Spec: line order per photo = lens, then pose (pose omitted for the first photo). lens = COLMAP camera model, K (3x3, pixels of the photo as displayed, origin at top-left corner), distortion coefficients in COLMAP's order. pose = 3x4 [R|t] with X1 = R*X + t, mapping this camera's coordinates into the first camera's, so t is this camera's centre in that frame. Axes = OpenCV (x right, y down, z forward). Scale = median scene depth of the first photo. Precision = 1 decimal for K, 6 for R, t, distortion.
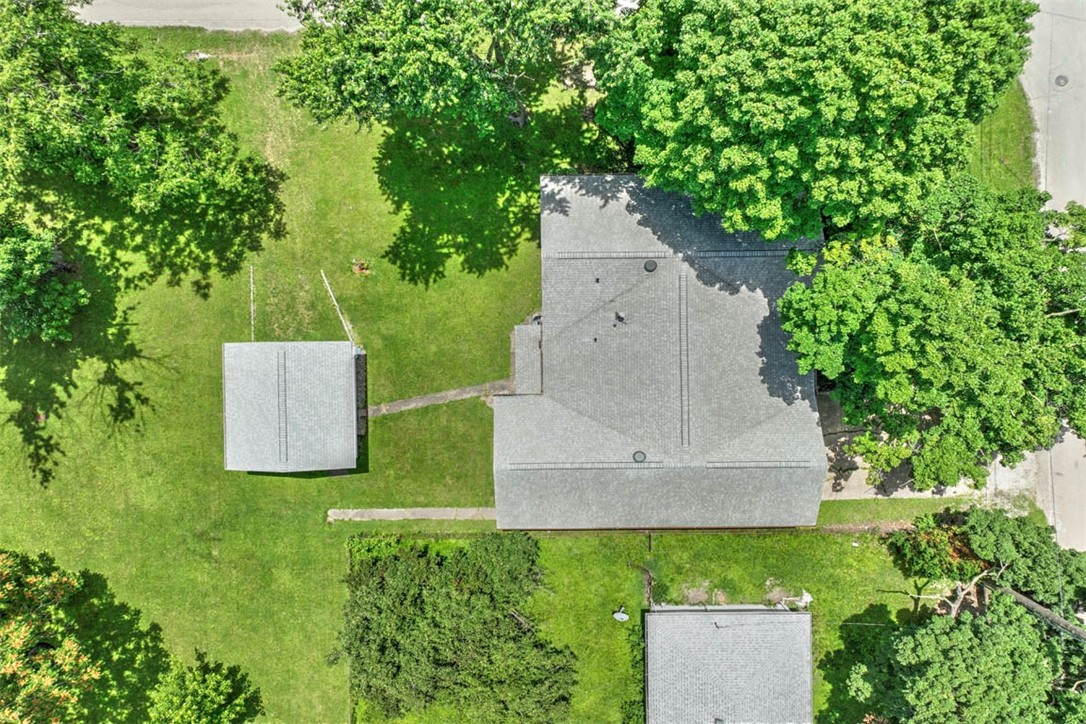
lens RADIAL K [[775.7, 0, 543.0], [0, 775.7, 362.0], [0, 0, 1]] dist [0.005240, 0.004965]
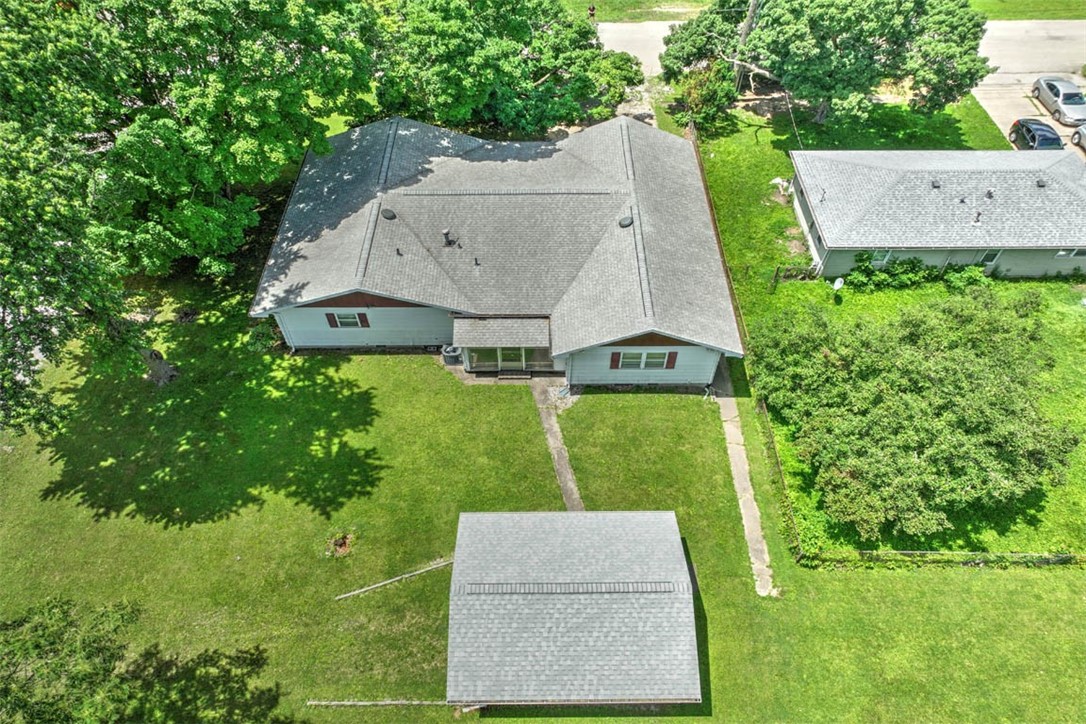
lens RADIAL K [[859.1, 0, 543.0], [0, 859.1, 362.0], [0, 0, 1]] dist [-0.003530, -0.000206]
pose [[-0.008987, -0.780127, 0.625557, -0.528679], [0.999486, -0.026267, -0.018398, 0.048404], [0.030785, 0.625070, 0.779962, 0.393742]]
